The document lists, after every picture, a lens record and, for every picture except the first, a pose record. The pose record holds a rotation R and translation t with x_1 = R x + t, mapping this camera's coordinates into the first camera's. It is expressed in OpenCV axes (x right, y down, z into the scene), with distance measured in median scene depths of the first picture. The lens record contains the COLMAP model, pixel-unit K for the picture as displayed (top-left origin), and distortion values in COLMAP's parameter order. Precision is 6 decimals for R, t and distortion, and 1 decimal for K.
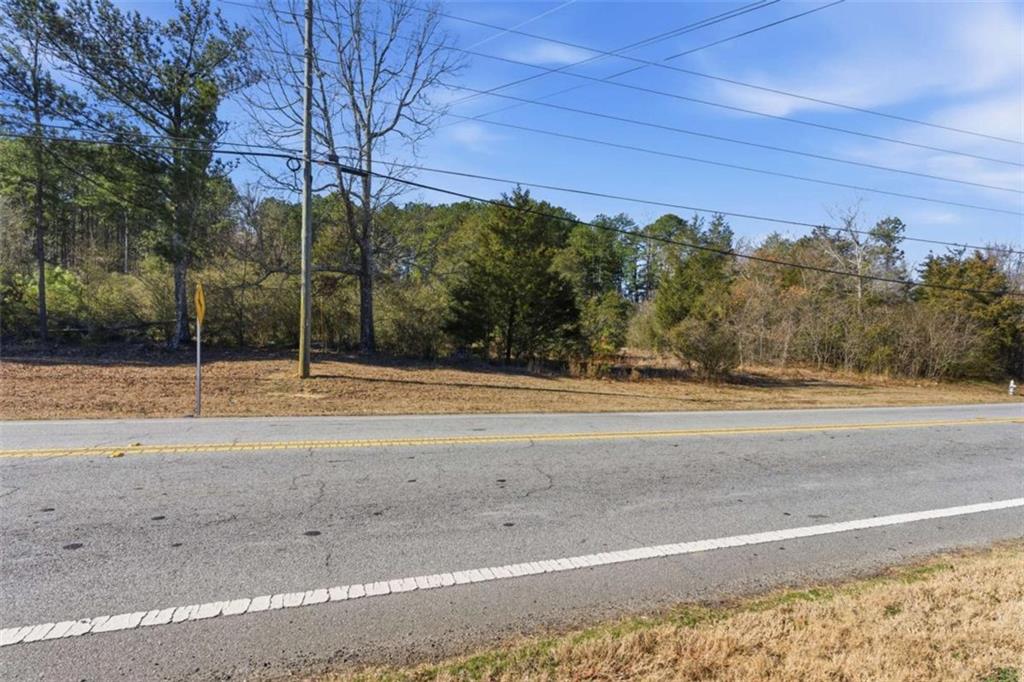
lens RADIAL K [[472.1, 0, 513.7], [0, 472.1, 350.4], [0, 0, 1]] dist [0.000854, -0.000150]
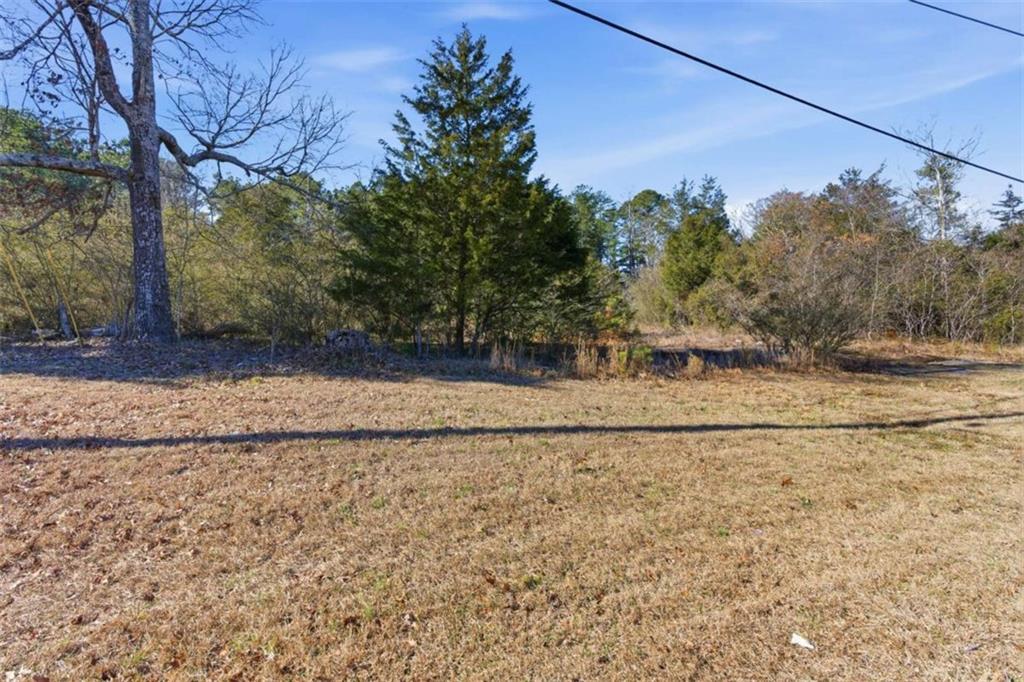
lens RADIAL K [[472.1, 0, 511.2], [0, 472.1, 337.4], [0, 0, 1]] dist [0.000854, -0.000150]
pose [[0.998776, -0.037468, 0.032283, 0.015657], [0.037180, 0.999264, 0.009475, 0.003627], [-0.032614, -0.008263, 0.999434, 0.223354]]
